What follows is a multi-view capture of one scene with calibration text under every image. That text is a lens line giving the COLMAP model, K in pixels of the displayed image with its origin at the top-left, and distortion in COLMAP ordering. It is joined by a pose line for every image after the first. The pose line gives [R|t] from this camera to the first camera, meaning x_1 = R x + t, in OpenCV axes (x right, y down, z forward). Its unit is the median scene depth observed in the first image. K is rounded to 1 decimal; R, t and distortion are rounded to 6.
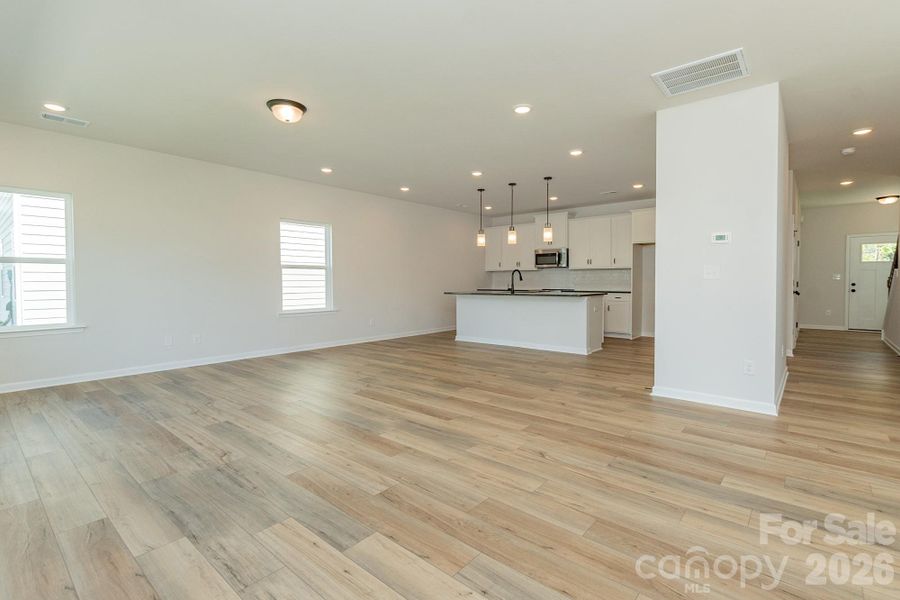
lens RADIAL K [[404.6, 0, 461.0], [0, 404.6, 274.2], [0, 0, 1]] dist [0.010722, -0.001500]
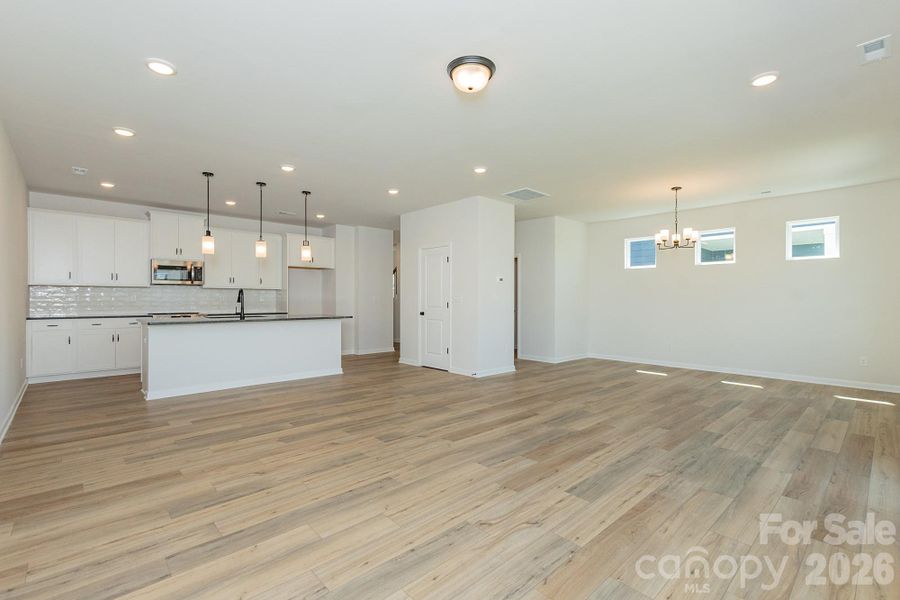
lens RADIAL K [[414.3, 0, 441.6], [0, 414.3, 299.7], [0, 0, 1]] dist [0.012807, 0.002304]
pose [[0.142591, 0.000586, 0.989782, -1.174526], [-0.022311, 0.999748, 0.002622, -0.002935], [-0.989530, -0.022457, 0.142568, 0.949987]]
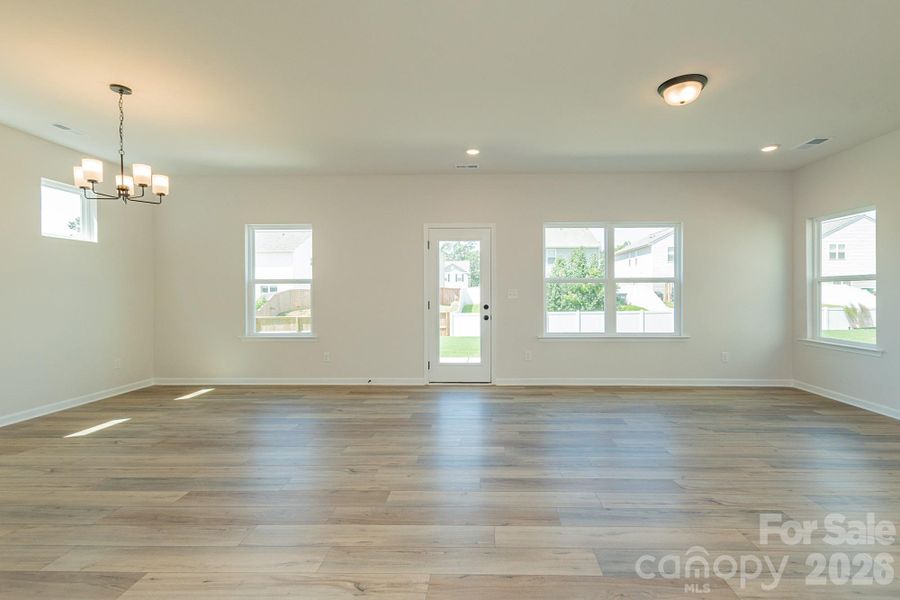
lens RADIAL K [[413.9, 0, 480.4], [0, 413.9, 293.5], [0, 0, 1]] dist [0.006184, 0.000376]
pose [[-0.777625, 0.006863, -0.628691, 0.417856], [0.016017, 0.999832, -0.008897, -0.003623], [0.628525, -0.016988, -0.777604, 1.391842]]
